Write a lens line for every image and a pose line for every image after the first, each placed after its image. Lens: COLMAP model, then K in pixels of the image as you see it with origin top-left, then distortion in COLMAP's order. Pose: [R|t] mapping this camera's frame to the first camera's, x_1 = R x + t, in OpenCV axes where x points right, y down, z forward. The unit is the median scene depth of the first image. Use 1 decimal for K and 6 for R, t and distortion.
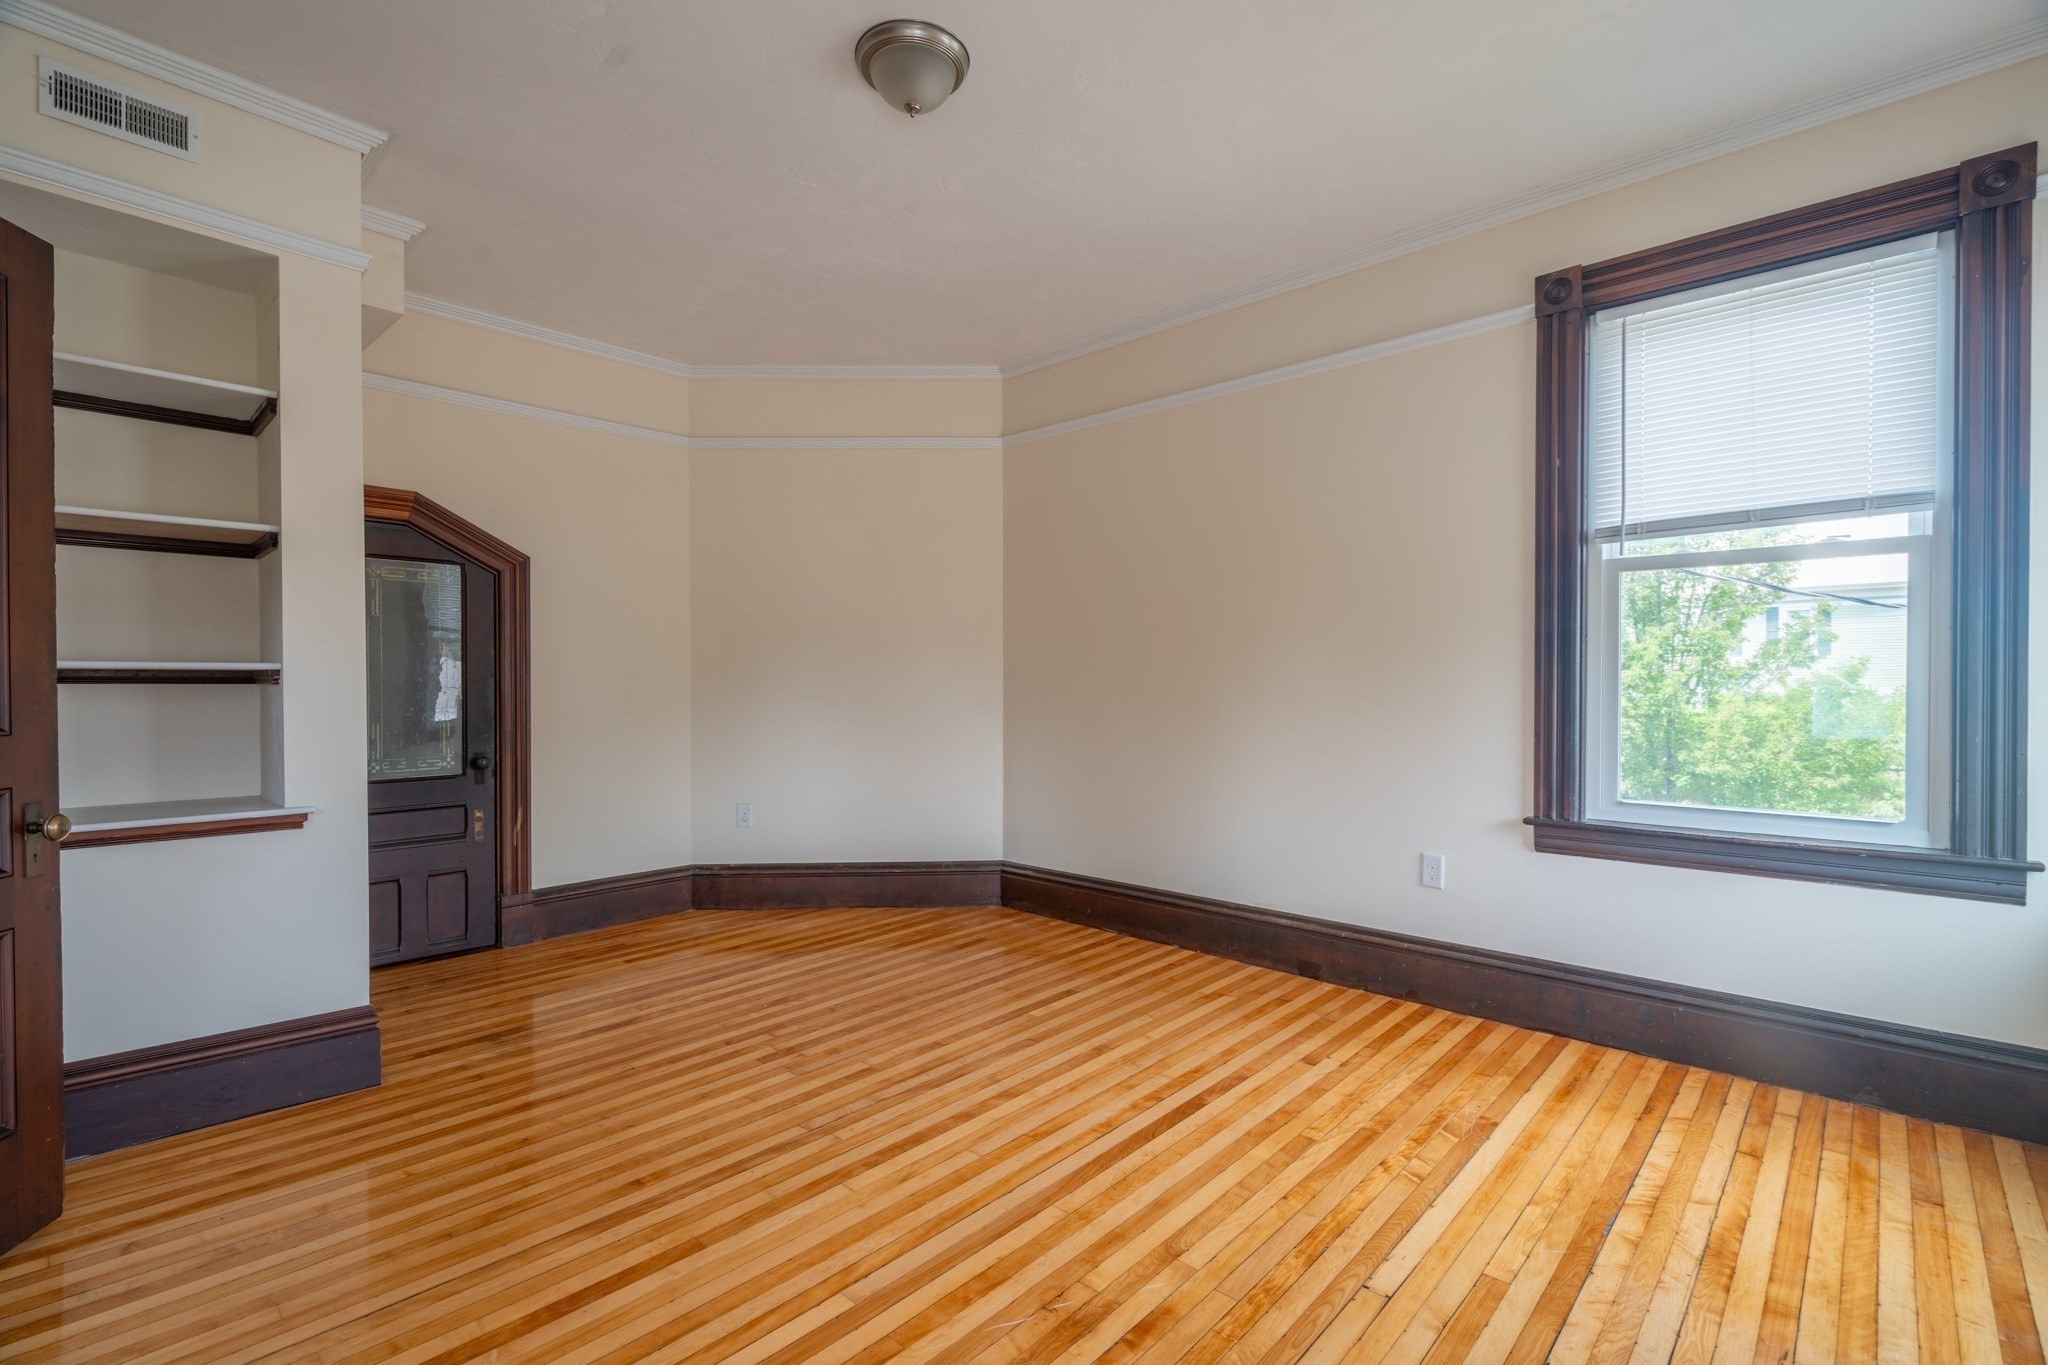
lens RADIAL K [[946.1, 0, 1024.7], [0, 946.1, 691.5], [0, 0, 1]] dist [-0.001992, 0.000119]
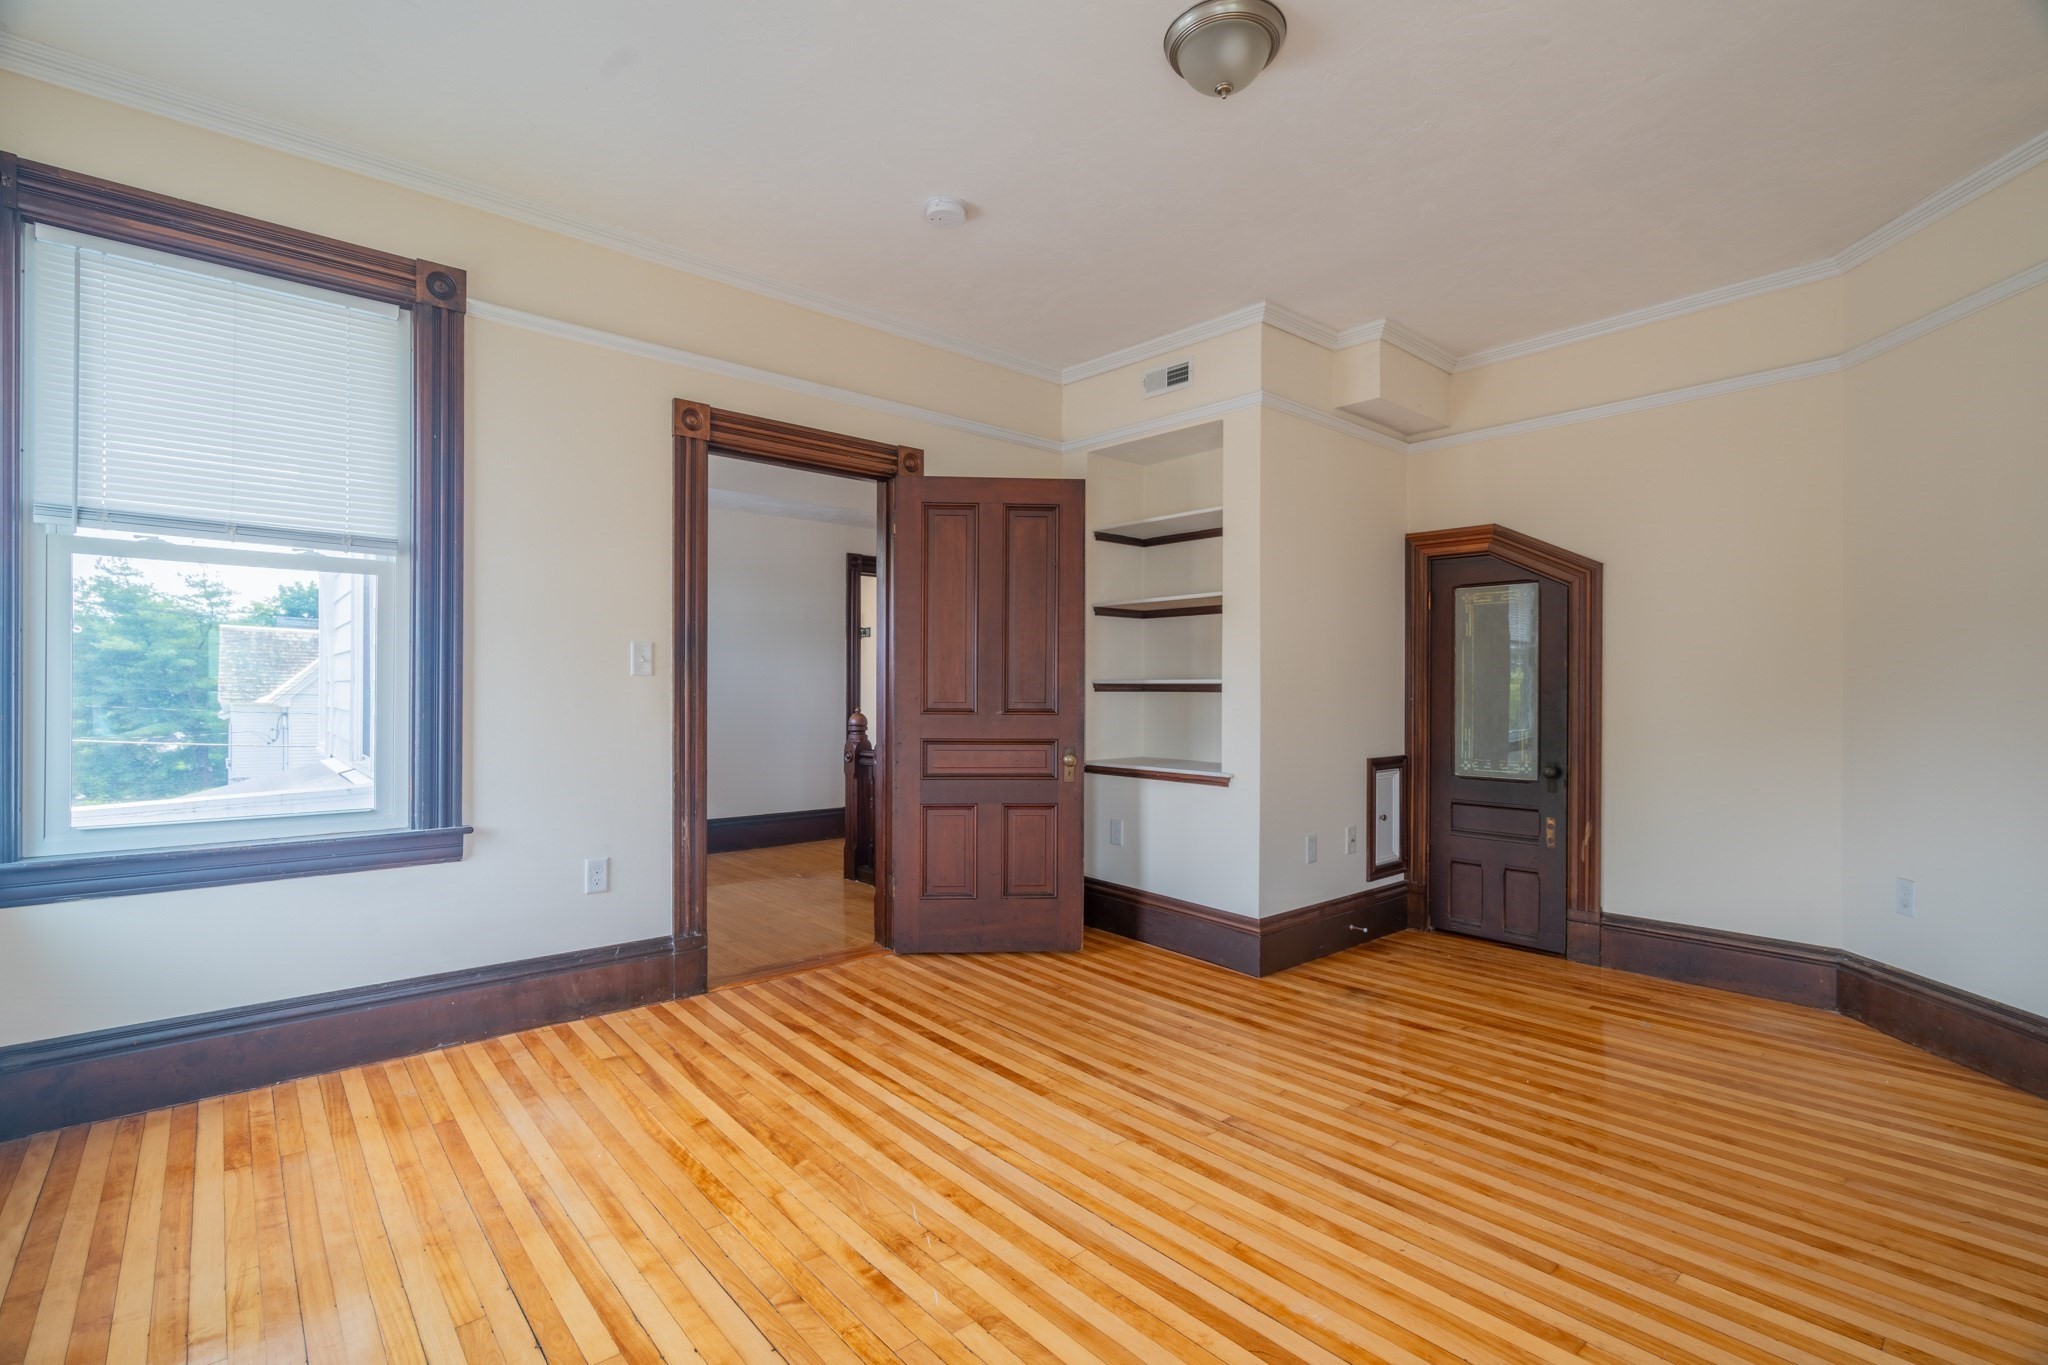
lens RADIAL K [[946.1, 0, 1024.7], [0, 946.1, 691.5], [0, 0, 1]] dist [-0.001992, 0.000119]
pose [[-0.124478, 0.000277, -0.992222, 0.674960], [-0.015163, 0.999883, 0.002181, -0.006926], [0.992106, 0.015316, -0.124459, 0.732872]]
